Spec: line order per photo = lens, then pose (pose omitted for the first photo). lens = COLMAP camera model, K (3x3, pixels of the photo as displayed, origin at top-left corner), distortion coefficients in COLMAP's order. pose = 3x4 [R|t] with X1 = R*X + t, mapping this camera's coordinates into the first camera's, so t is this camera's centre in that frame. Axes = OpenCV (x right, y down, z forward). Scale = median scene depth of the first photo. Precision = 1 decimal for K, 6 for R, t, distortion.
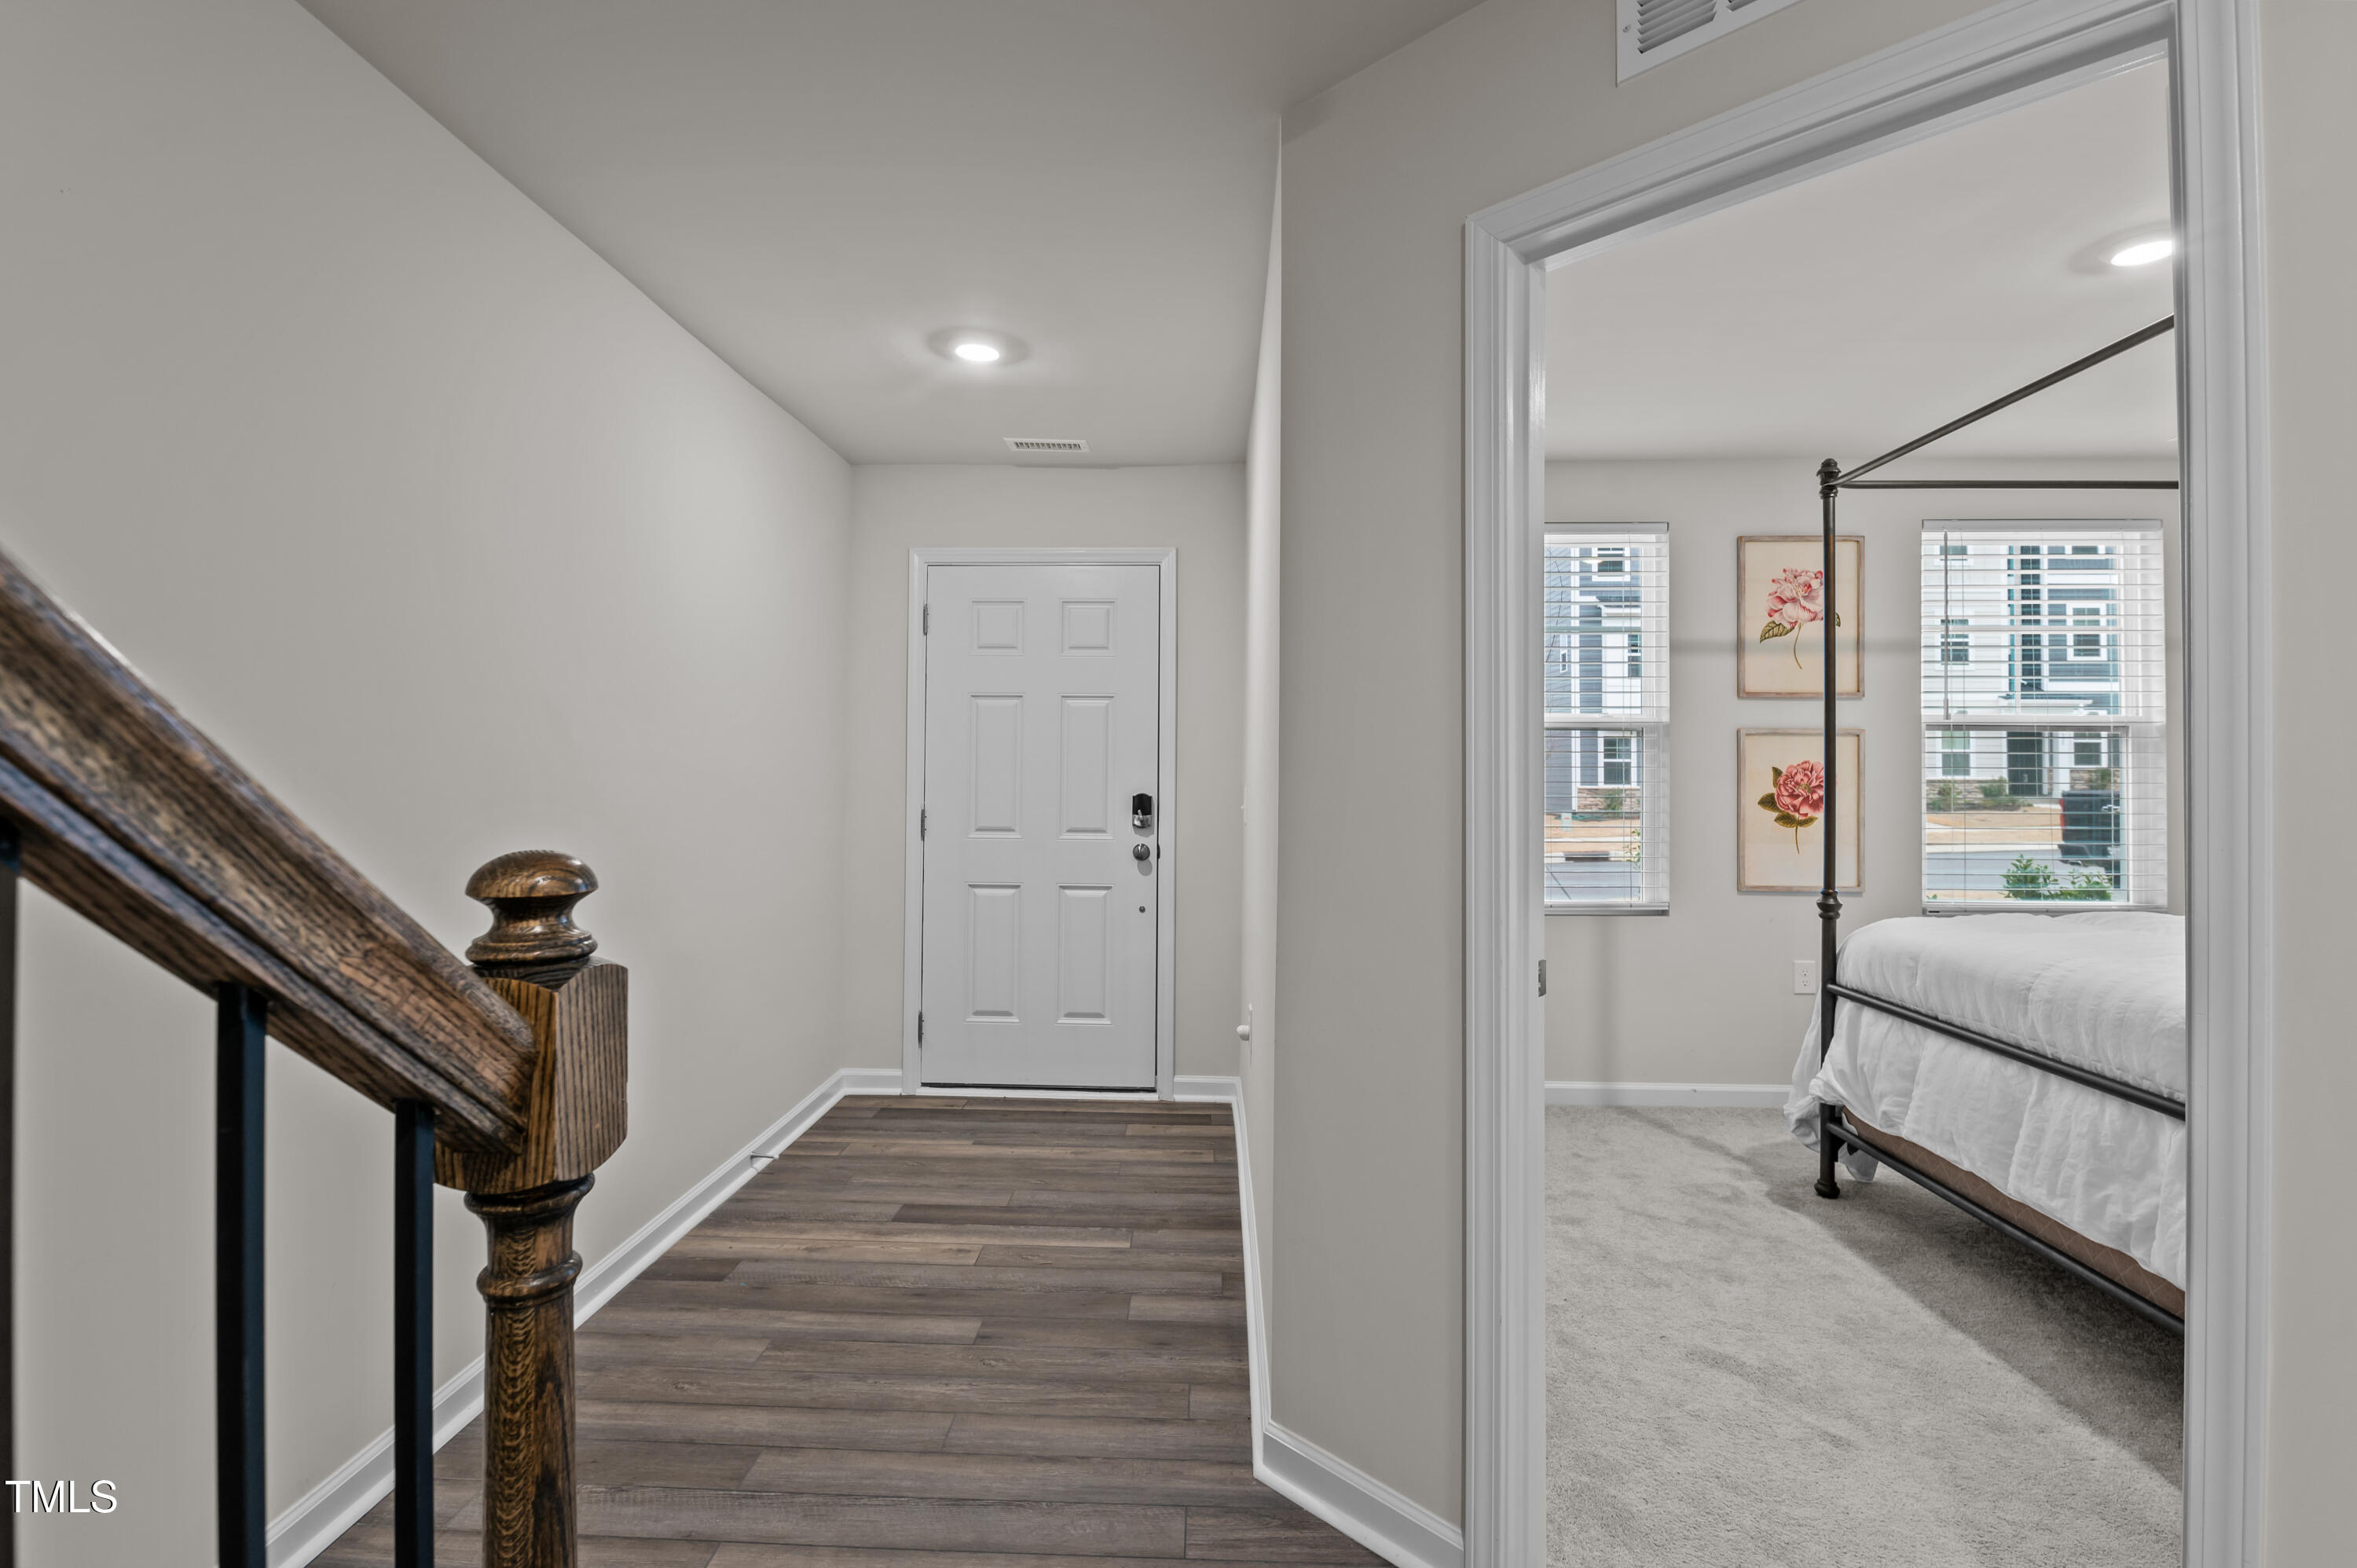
lens RADIAL K [[1107.2, 0, 1170.3], [0, 1107.2, 745.8], [0, 0, 1]] dist [0.020335, -0.020121]
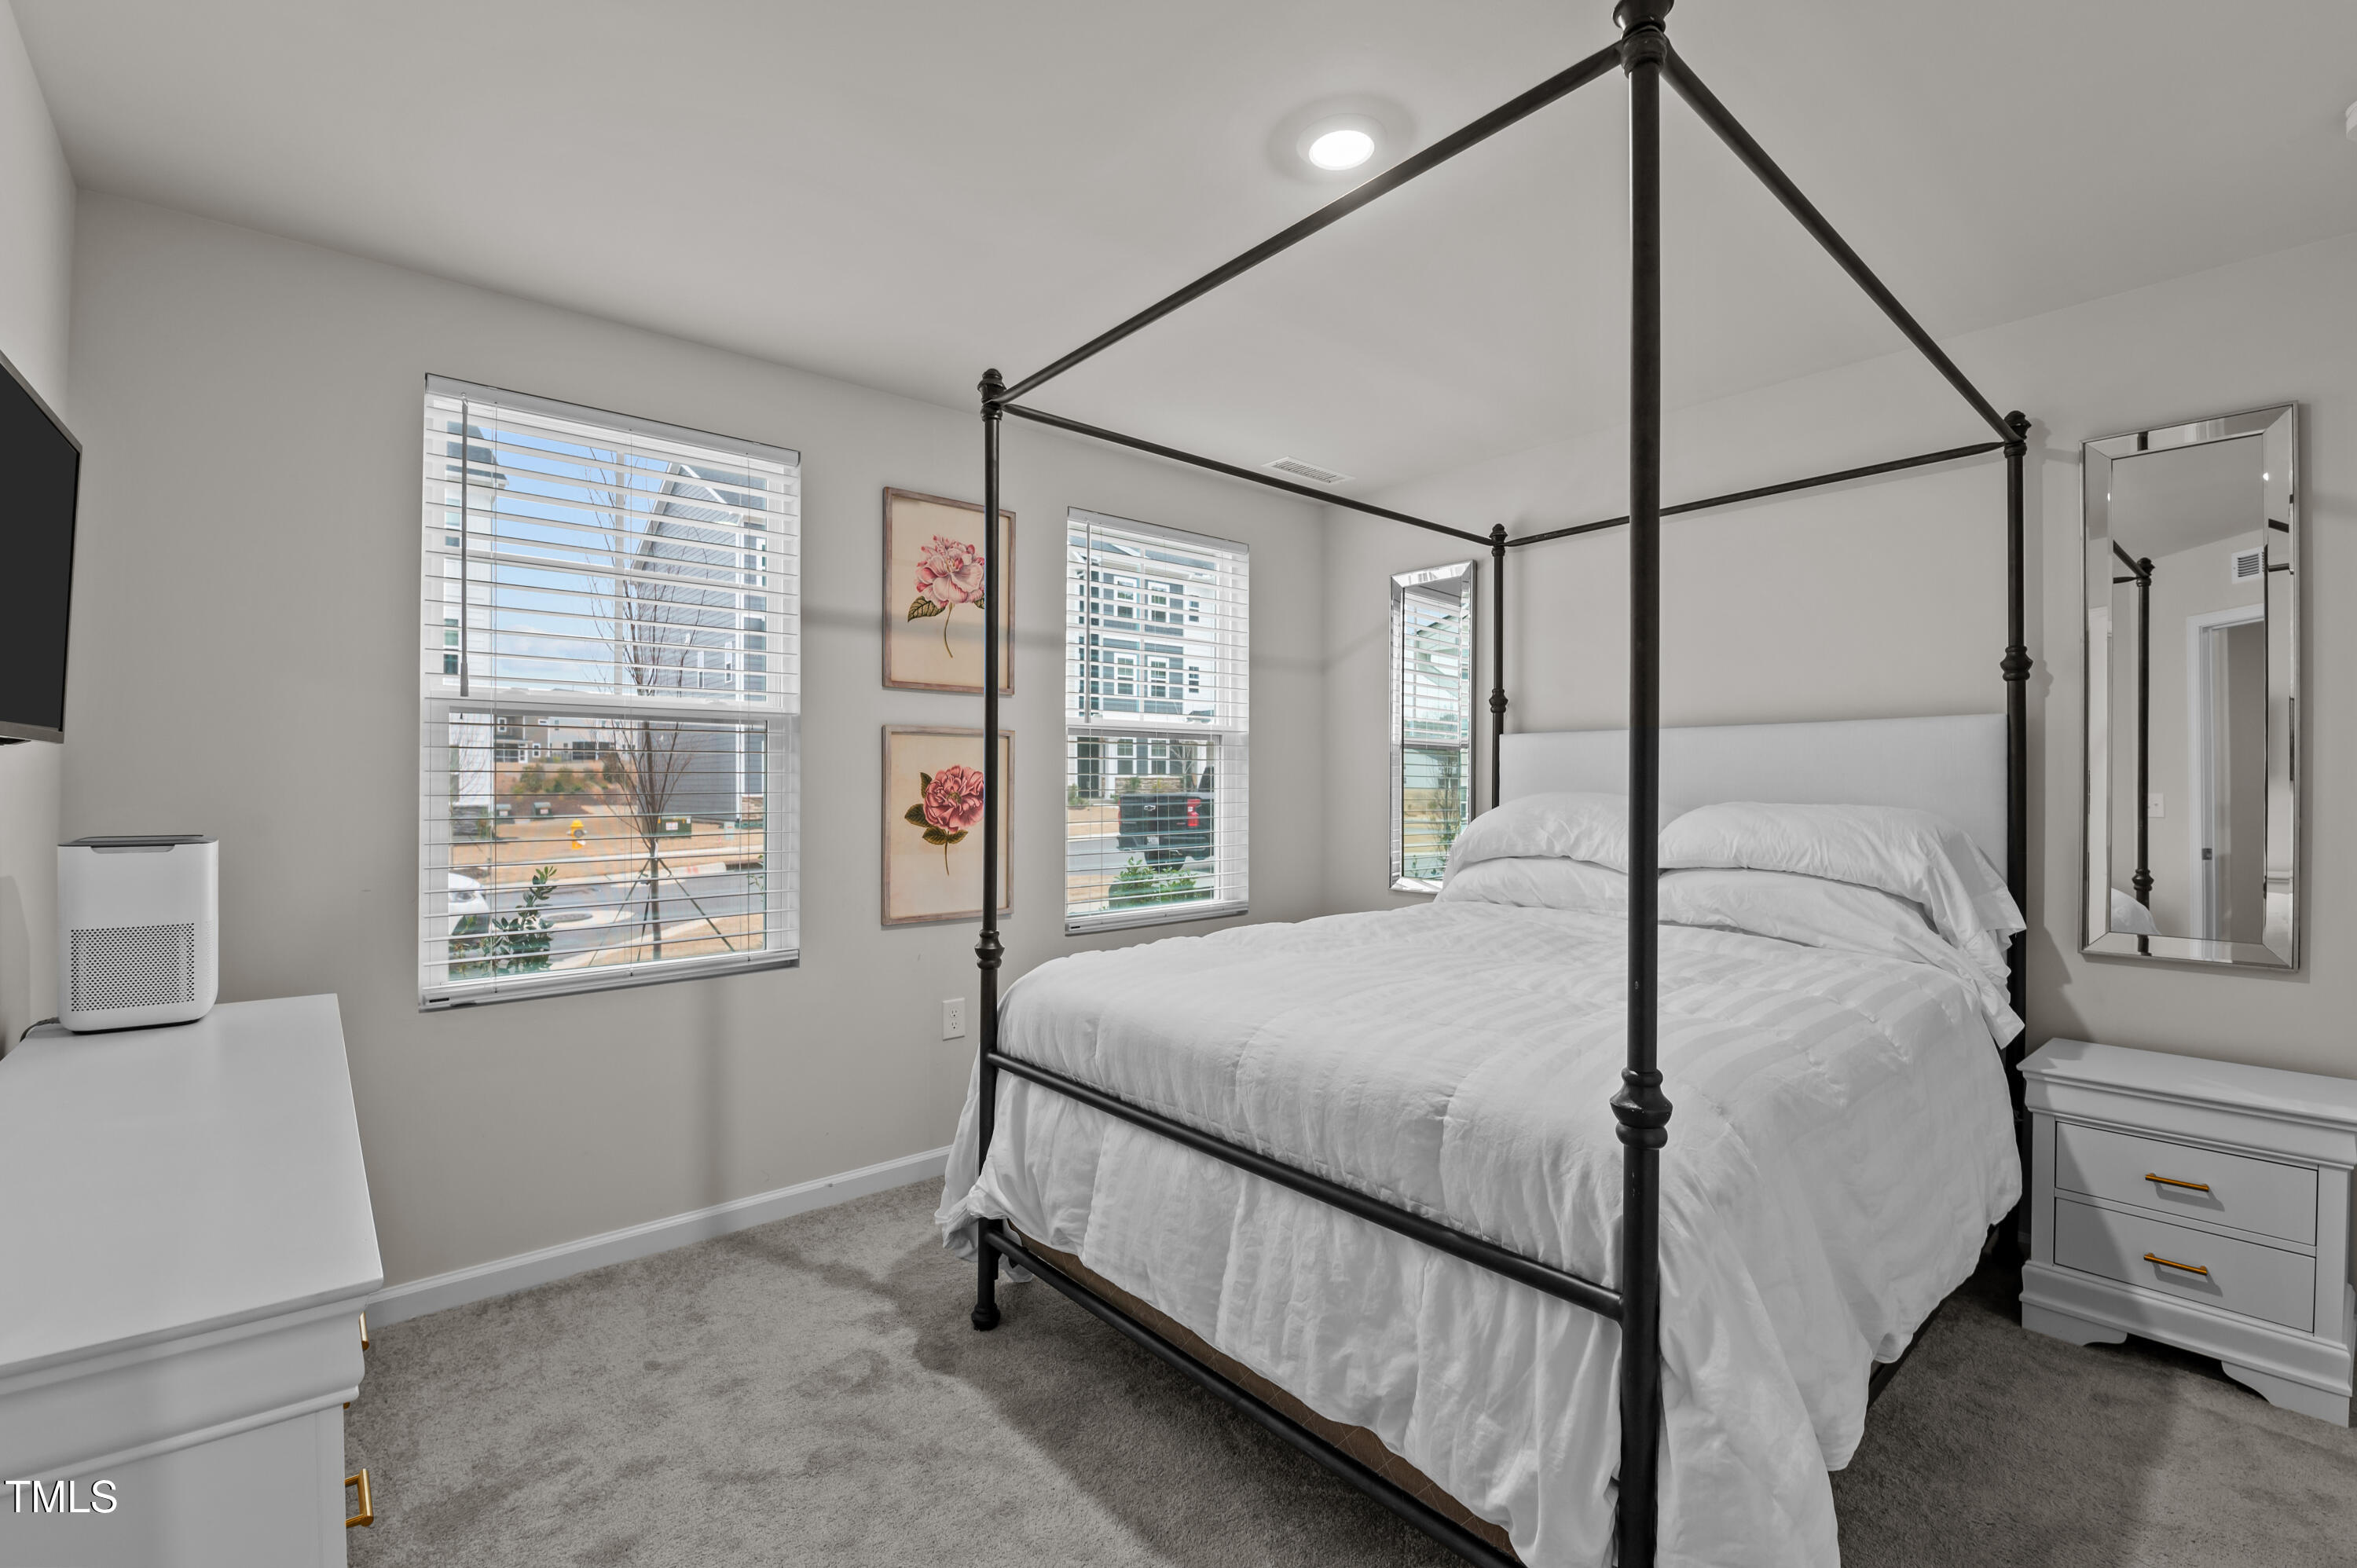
lens RADIAL K [[1006.1, 0, 1169.4], [0, 1006.1, 790.9], [0, 0, 1]] dist [-0.002329, -0.014680]
pose [[0.734322, -0.010829, 0.678715, 0.215207], [-0.011780, 0.999519, 0.028693, 0.011334], [-0.678699, -0.029065, 0.733841, 0.413523]]
